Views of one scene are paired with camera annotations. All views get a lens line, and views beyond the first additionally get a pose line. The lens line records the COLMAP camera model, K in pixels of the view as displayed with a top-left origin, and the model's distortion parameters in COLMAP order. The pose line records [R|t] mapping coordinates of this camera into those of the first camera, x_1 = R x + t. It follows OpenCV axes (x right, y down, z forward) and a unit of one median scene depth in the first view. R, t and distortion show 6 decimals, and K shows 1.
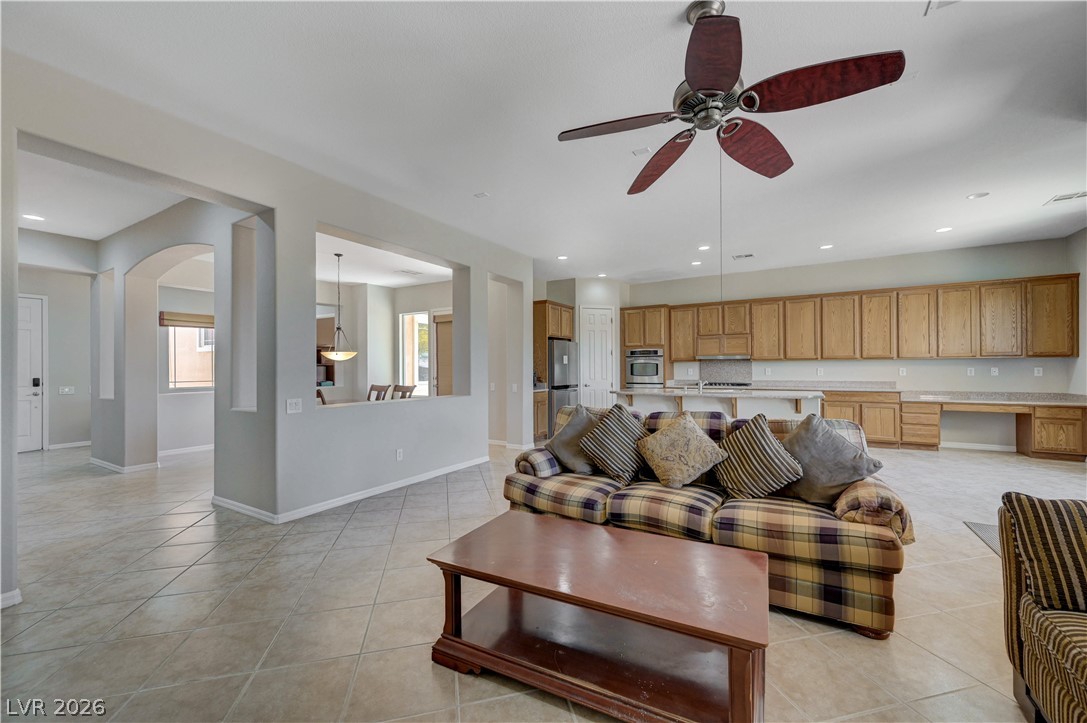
lens RADIAL K [[427.0, 0, 548.5], [0, 427.0, 365.2], [0, 0, 1]] dist [0.006474, 0.000099]
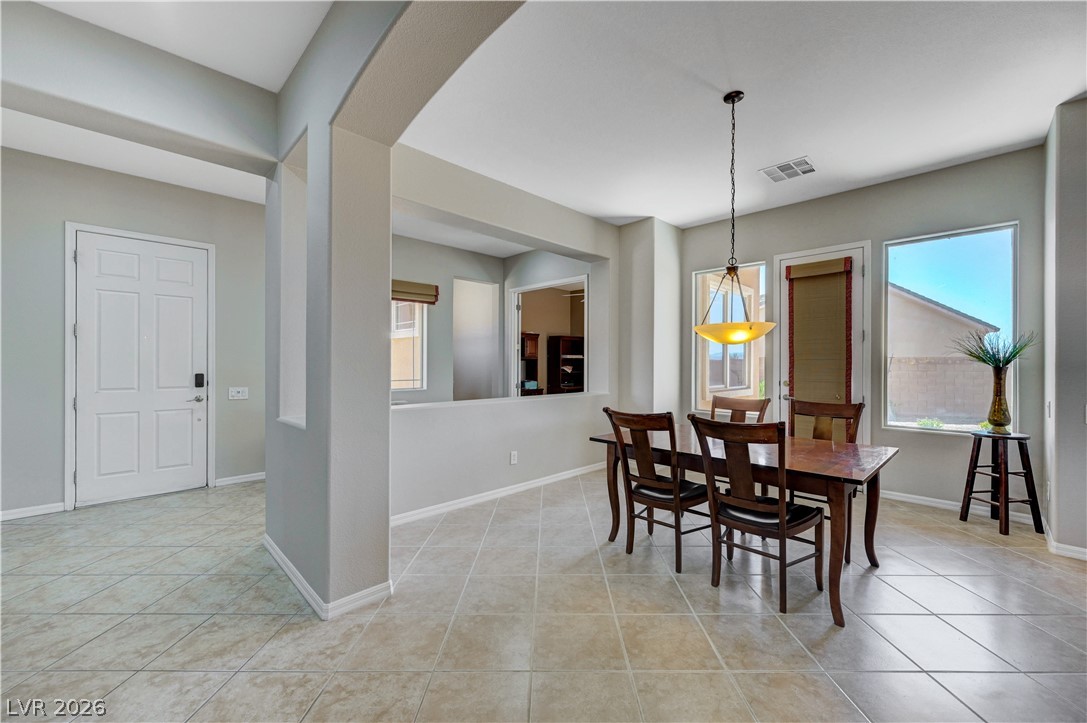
lens RADIAL K [[428.3, 0, 549.0], [0, 428.3, 364.8], [0, 0, 1]] dist [-0.001142, -0.000090]
pose [[0.969535, 0.010921, -0.244710, -0.531711], [-0.009315, 0.999927, 0.007719, 0.007107], [0.244777, -0.005205, 0.969566, 0.510901]]
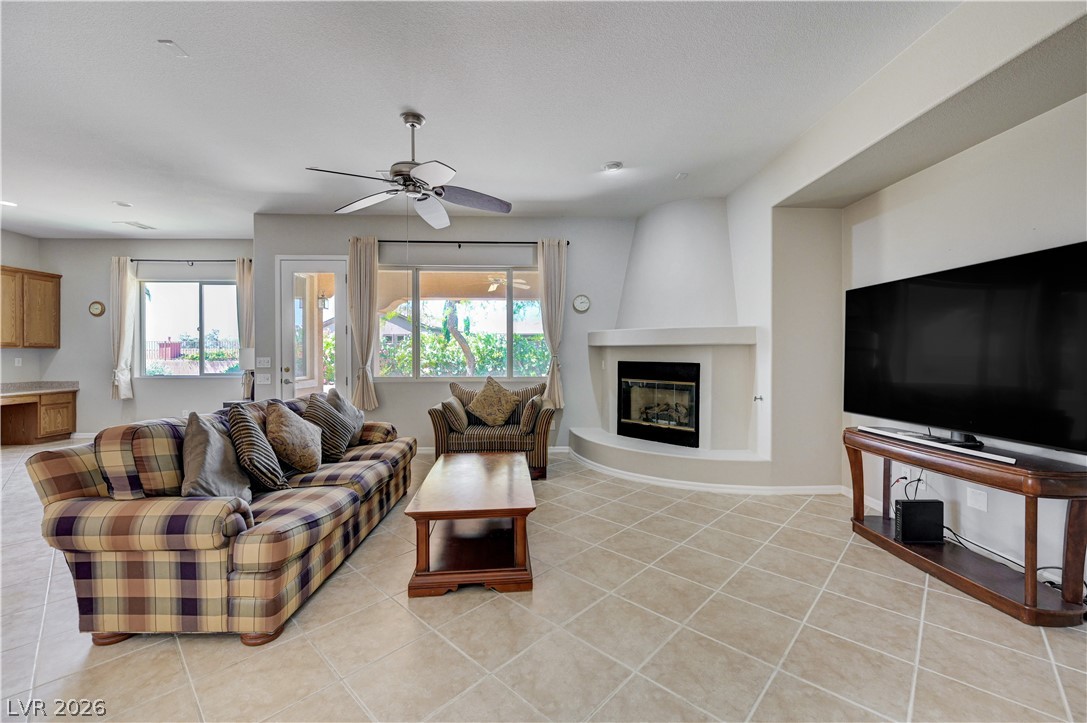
lens RADIAL K [[434.0, 0, 548.8], [0, 434.0, 357.3], [0, 0, 1]] dist [-0.001514, -0.000247]
pose [[-0.540357, 0.001987, 0.841433, -0.356540], [-0.000035, 0.999997, -0.002383, 0.005740], [-0.841436, -0.001317, -0.540356, 0.434341]]
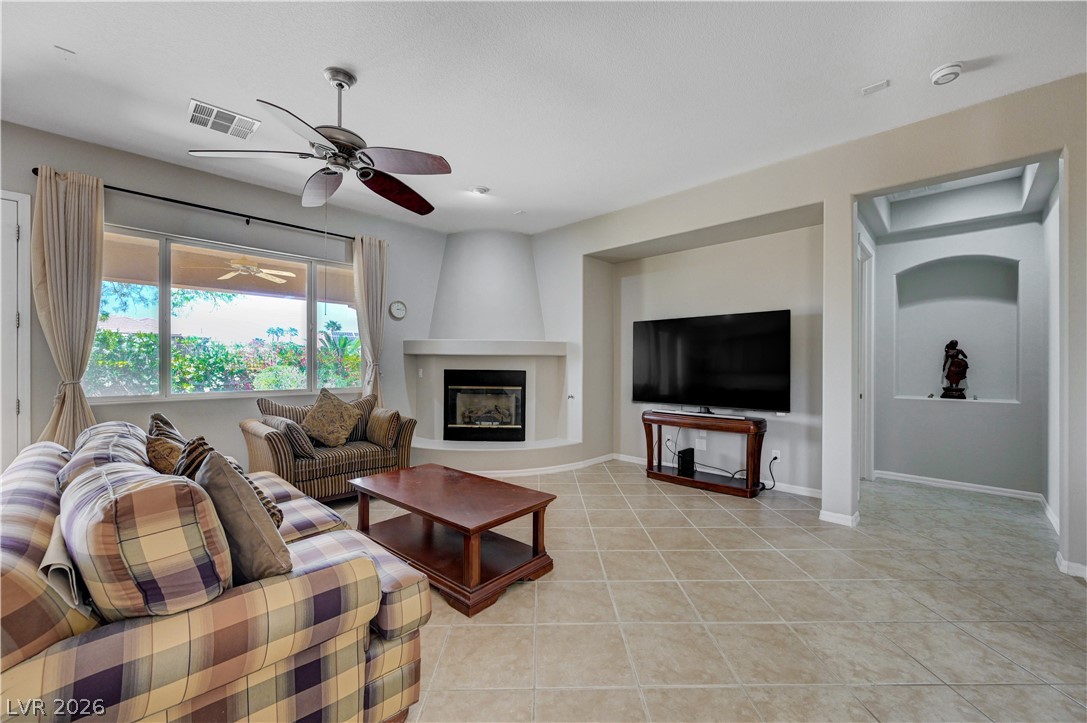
lens RADIAL K [[428.3, 0, 549.0], [0, 428.3, 364.8], [0, 0, 1]] dist [-0.001142, -0.000090]
pose [[-0.973511, 0.002443, 0.228626, -0.152969], [0.001809, 0.999994, -0.002981, 0.004860], [-0.228632, -0.002489, -0.973510, 0.632148]]
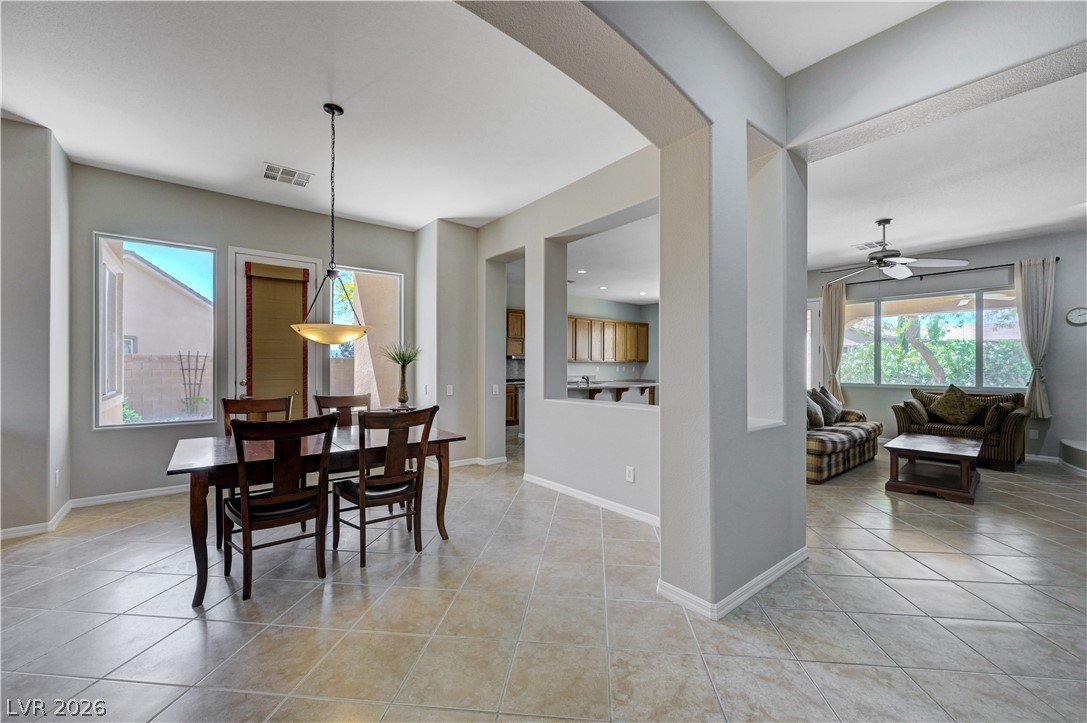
lens RADIAL K [[428.3, 0, 549.0], [0, 428.3, 364.8], [0, 0, 1]] dist [-0.001142, -0.000090]
pose [[0.342887, 0.009317, 0.939331, -0.788168], [-0.011180, 0.999920, -0.005837, 0.009402], [-0.939310, -0.008500, 0.342963, 0.597180]]
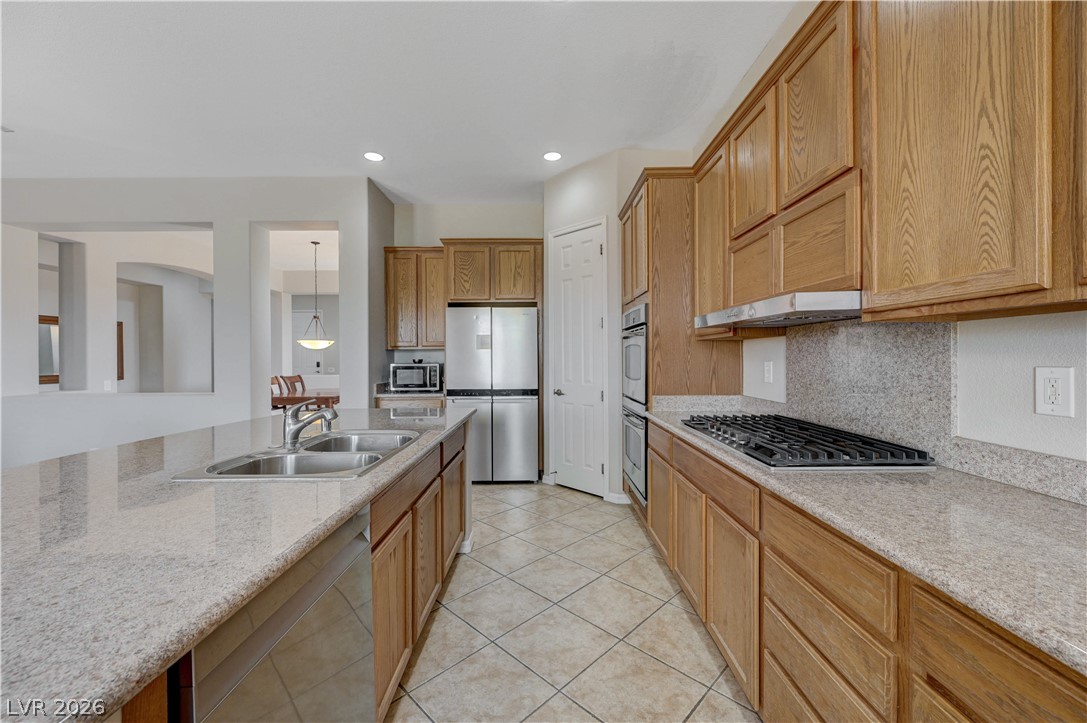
lens RADIAL K [[431.4, 0, 549.2], [0, 431.4, 358.1], [0, 0, 1]] dist [-0.001685, 0.000343]
pose [[0.521848, 0.007226, -0.853008, 0.615142], [0.008867, 0.999864, 0.013895, 0.000896], [0.852992, -0.014814, 0.521713, 0.886497]]
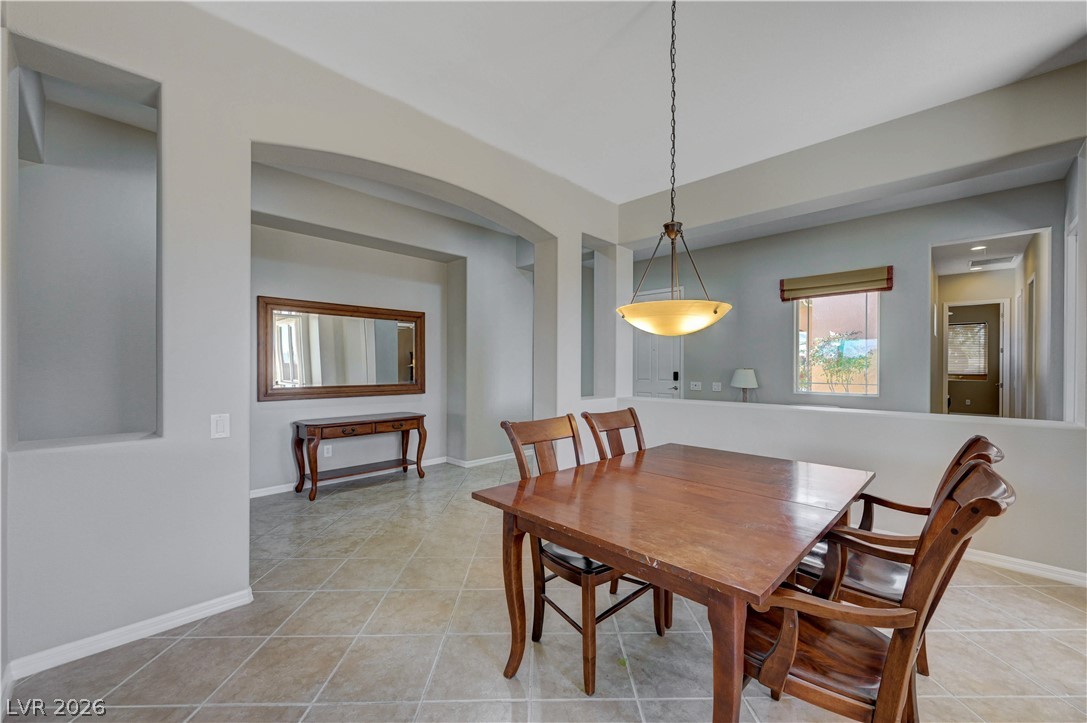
lens RADIAL K [[424.5, 0, 549.7], [0, 424.5, 366.5], [0, 0, 1]] dist [0.001877, 0.000170]
pose [[-0.228232, 0.009356, -0.973562, -0.173057], [0.006496, 0.999946, 0.008087, 0.007670], [0.973585, -0.004478, -0.228281, 0.930340]]
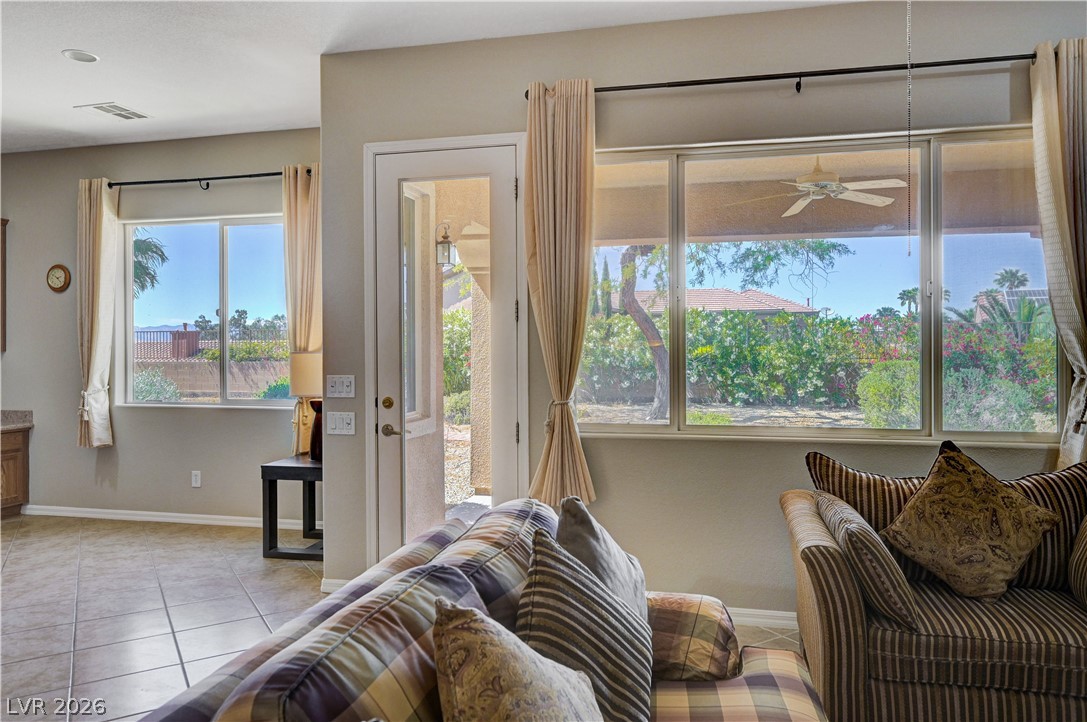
lens RADIAL K [[733.8, 0, 549.0], [0, 733.8, 350.3], [0, 0, 1]] dist [0.002559, -0.004257]
pose [[-0.305009, 0.002512, 0.952346, -0.036452], [0.000392, 0.999997, -0.002512, -0.014099], [-0.952349, -0.000392, -0.305009, 0.464897]]
